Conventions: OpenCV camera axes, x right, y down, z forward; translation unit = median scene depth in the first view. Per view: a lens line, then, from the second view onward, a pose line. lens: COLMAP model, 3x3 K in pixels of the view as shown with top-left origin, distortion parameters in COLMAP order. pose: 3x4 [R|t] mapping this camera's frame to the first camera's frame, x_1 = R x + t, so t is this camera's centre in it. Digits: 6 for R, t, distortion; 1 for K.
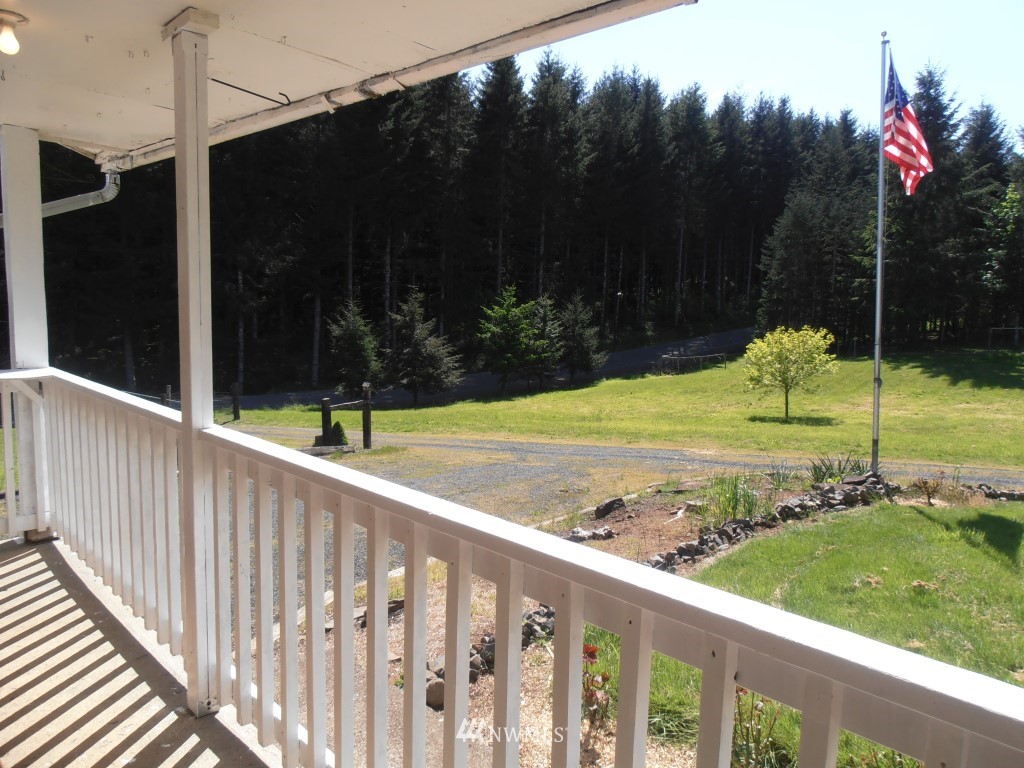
lens RADIAL K [[719.0, 0, 513.7], [0, 719.0, 384.9], [0, 0, 1]] dist [-0.014329, 0.009835]
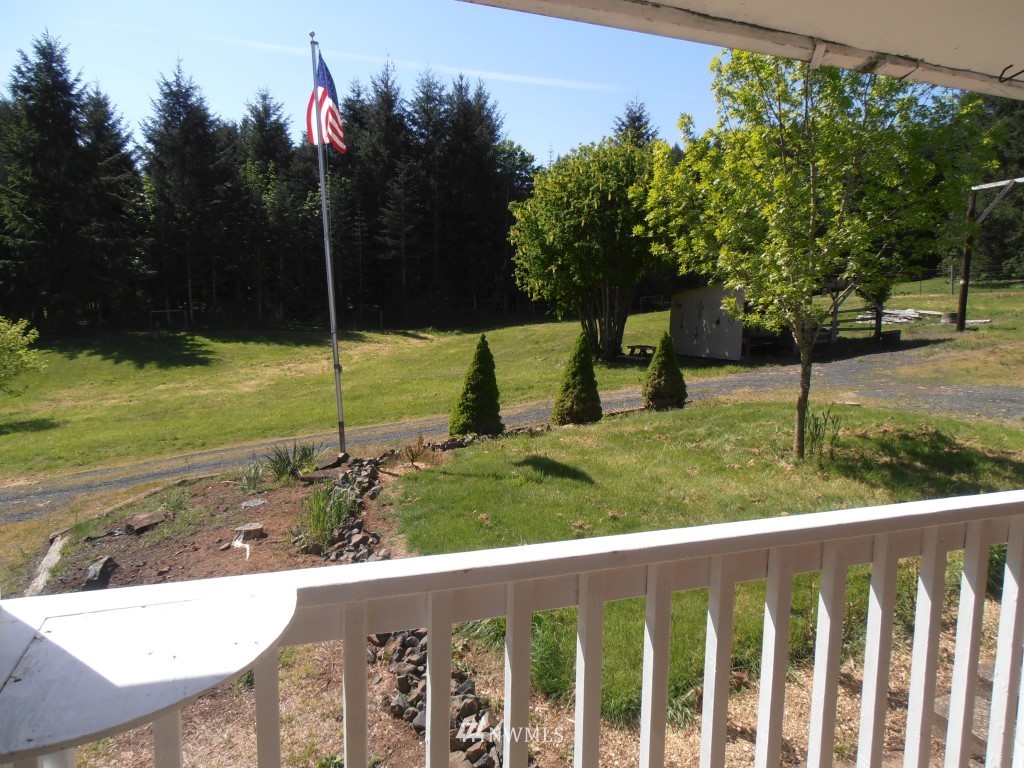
lens RADIAL K [[719.0, 0, 512.7], [0, 719.0, 383.5], [0, 0, 1]] dist [-0.014329, 0.009835]
pose [[0.419174, -0.123720, 0.899437, -0.070473], [0.103676, 0.990714, 0.087959, -0.010596], [-0.901967, 0.056380, 0.428108, 0.065434]]
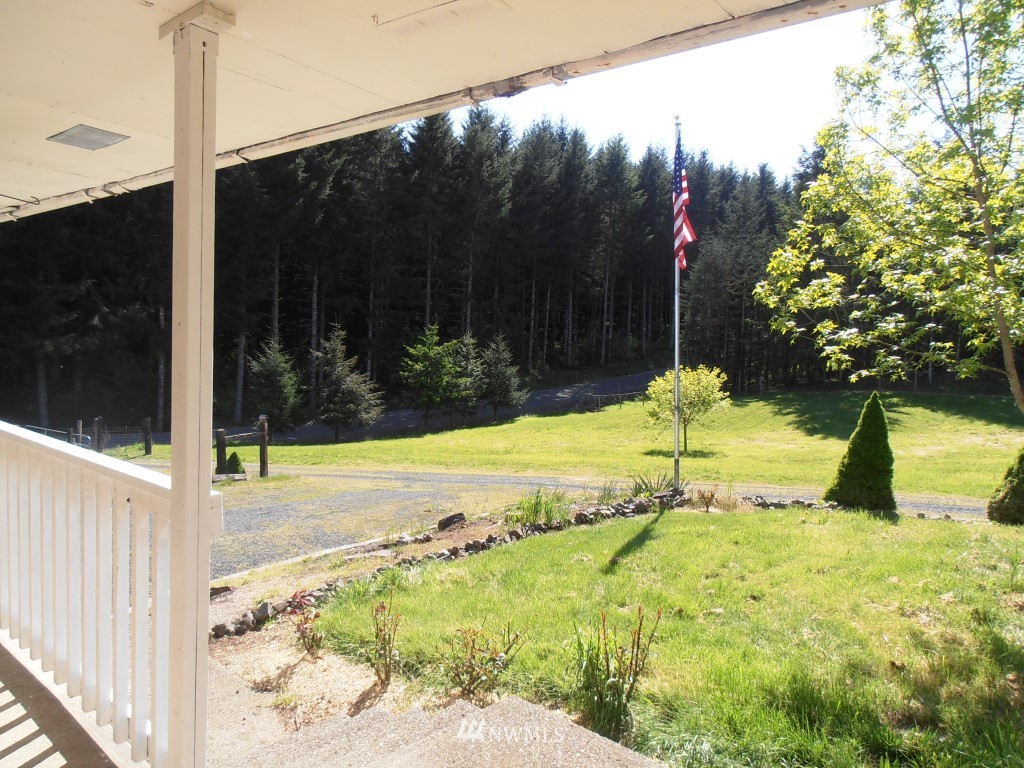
lens RADIAL K [[719.0, 0, 511.3], [0, 719.0, 385.3], [0, 0, 1]] dist [-0.014329, 0.009835]
pose [[0.996688, 0.004845, 0.081173, 0.025618], [-0.000493, 0.998565, -0.053550, 0.003444], [-0.081316, 0.053332, 0.995260, -0.026058]]
